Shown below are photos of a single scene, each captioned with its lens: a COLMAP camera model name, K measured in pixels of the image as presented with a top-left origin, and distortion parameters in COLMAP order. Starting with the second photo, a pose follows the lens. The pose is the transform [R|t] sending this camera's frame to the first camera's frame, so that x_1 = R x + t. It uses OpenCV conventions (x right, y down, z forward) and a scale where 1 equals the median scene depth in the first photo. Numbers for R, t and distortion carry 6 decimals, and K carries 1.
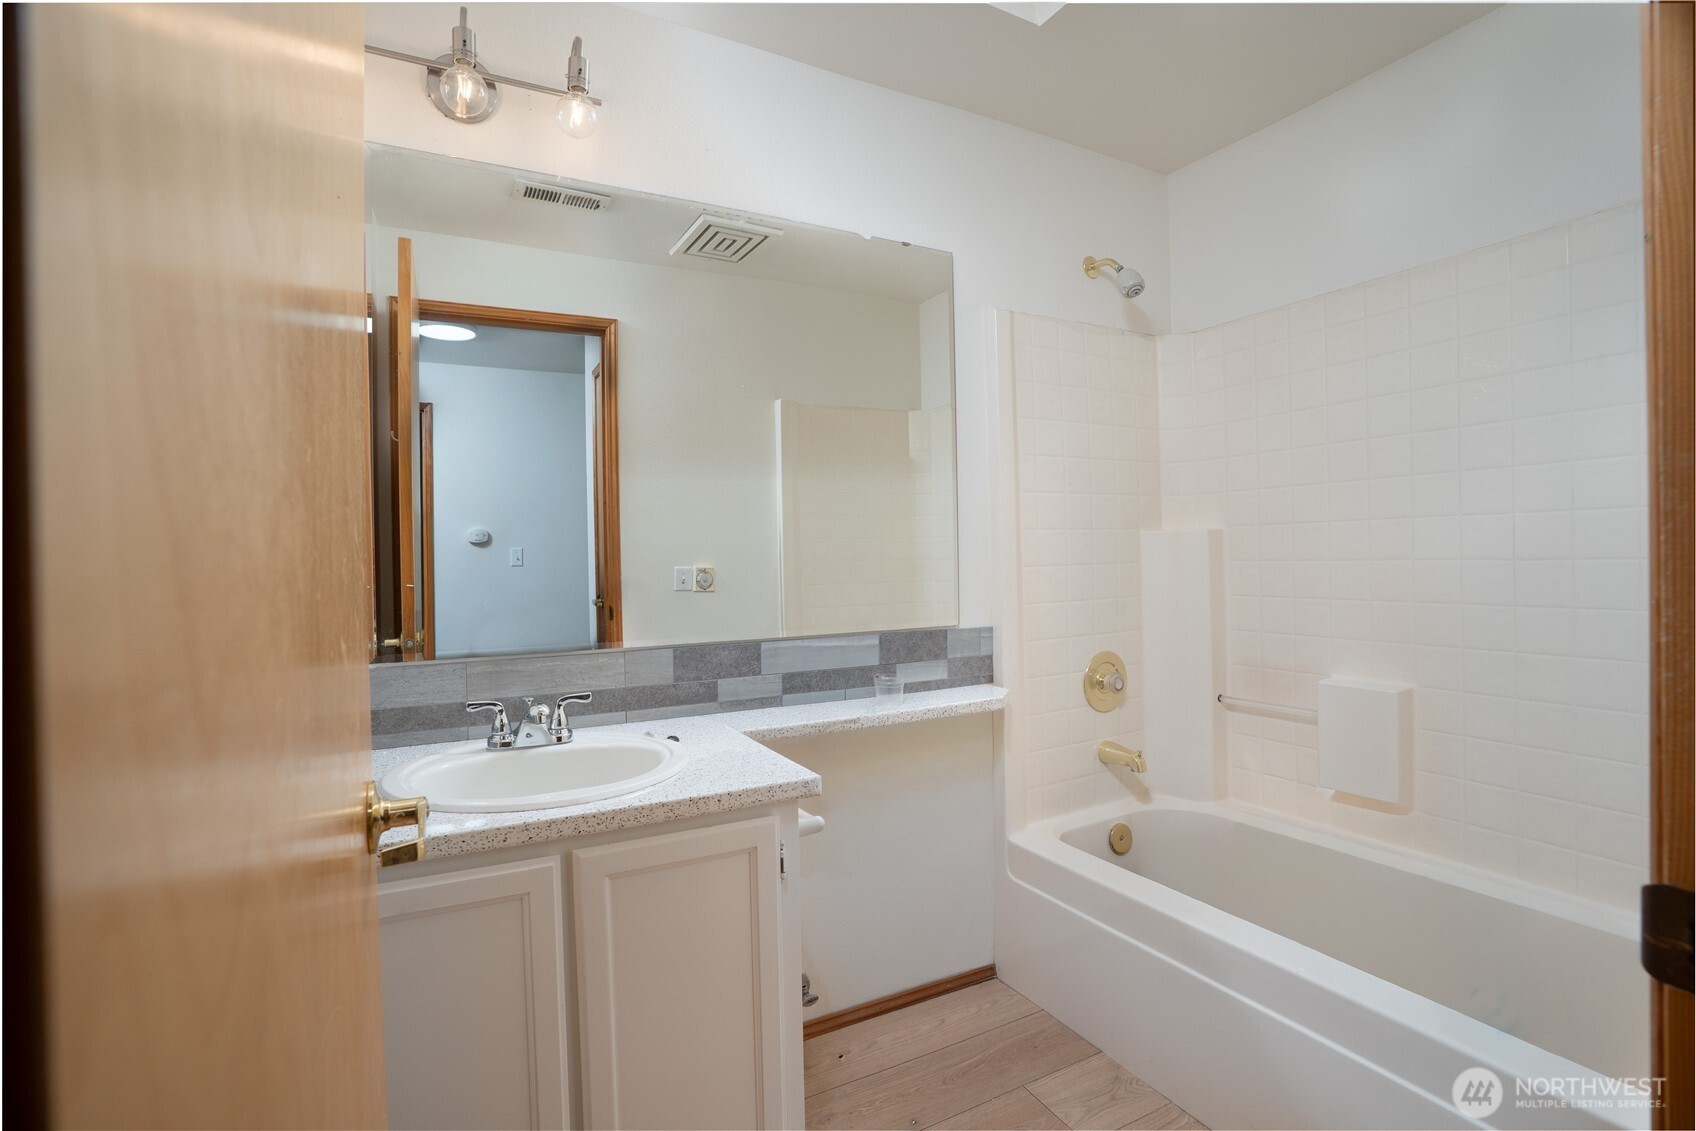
lens RADIAL K [[786.3, 0, 850.9], [0, 786.3, 560.6], [0, 0, 1]] dist [-0.068928, 0.026298]
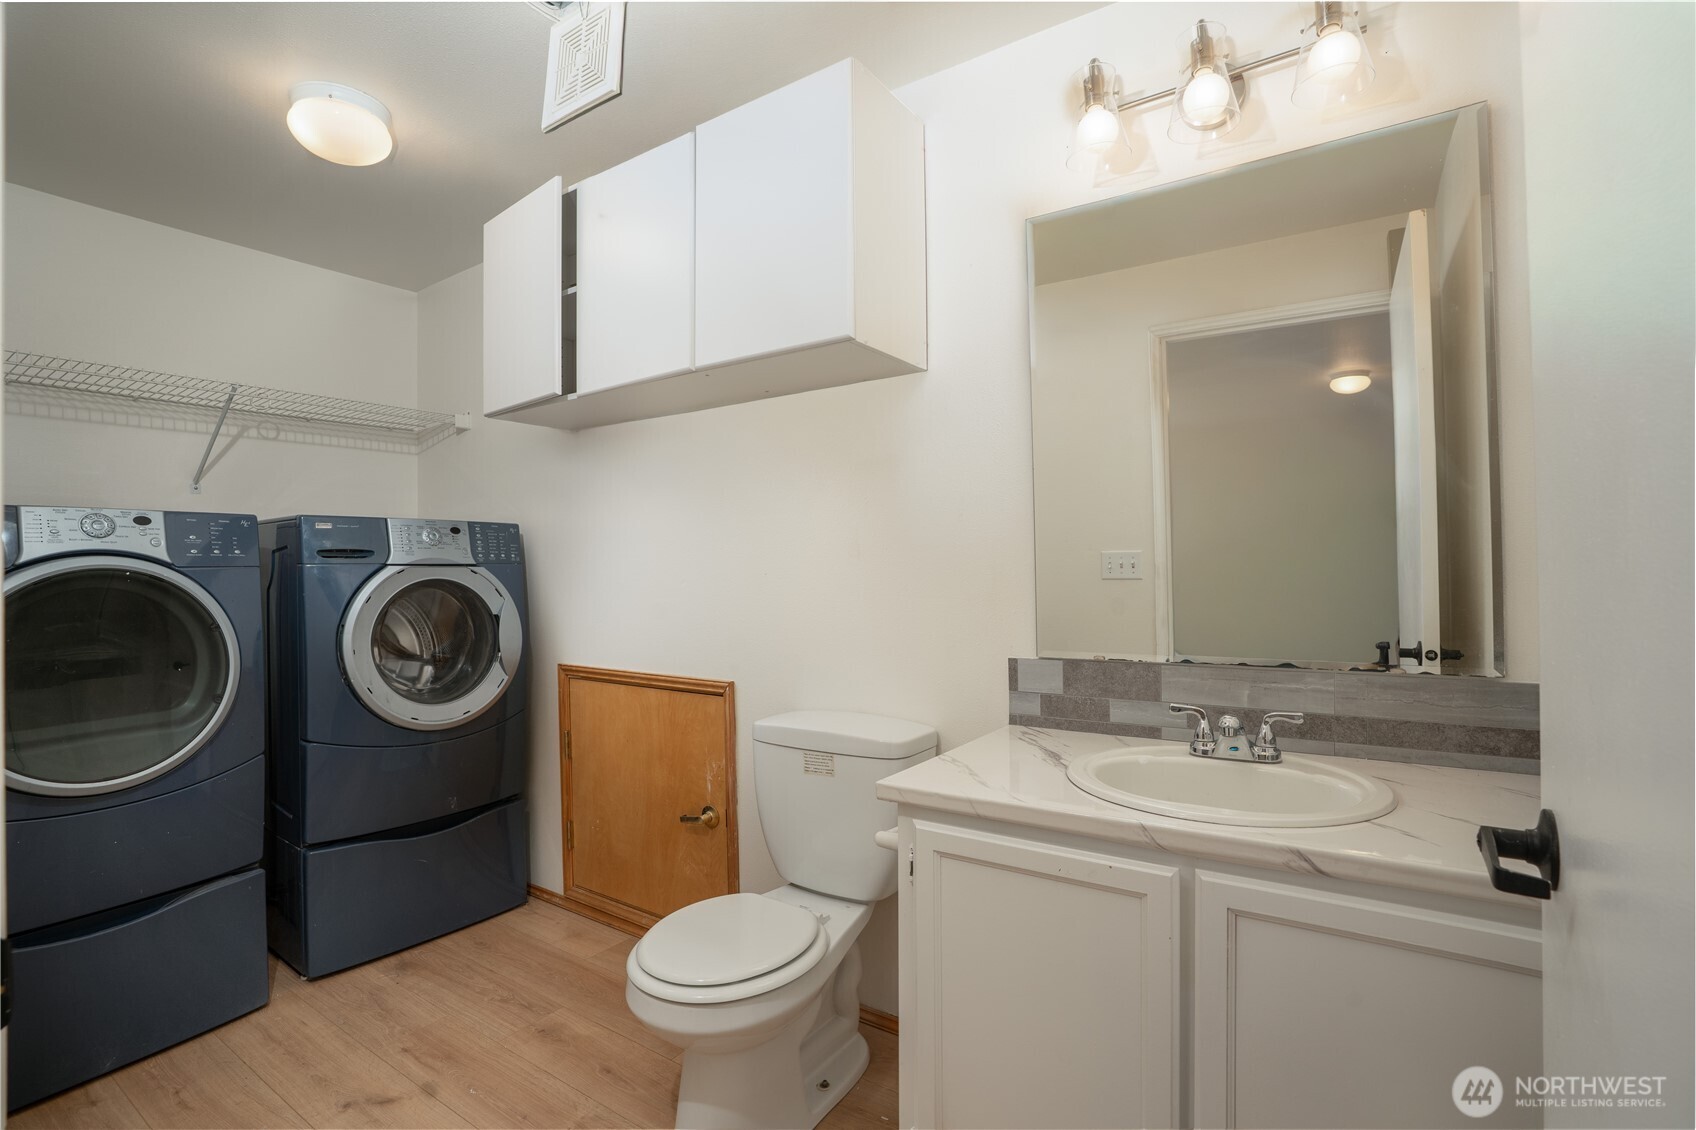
lens RADIAL K [[786.3, 0, 847.6], [0, 786.3, 564.9], [0, 0, 1]] dist [-0.068928, 0.026298]
pose [[0.468506, -0.000546, -0.883460, 0.221937], [0.000717, 1.000000, -0.000238, -0.004981], [0.883460, -0.000522, 0.468506, 0.120352]]
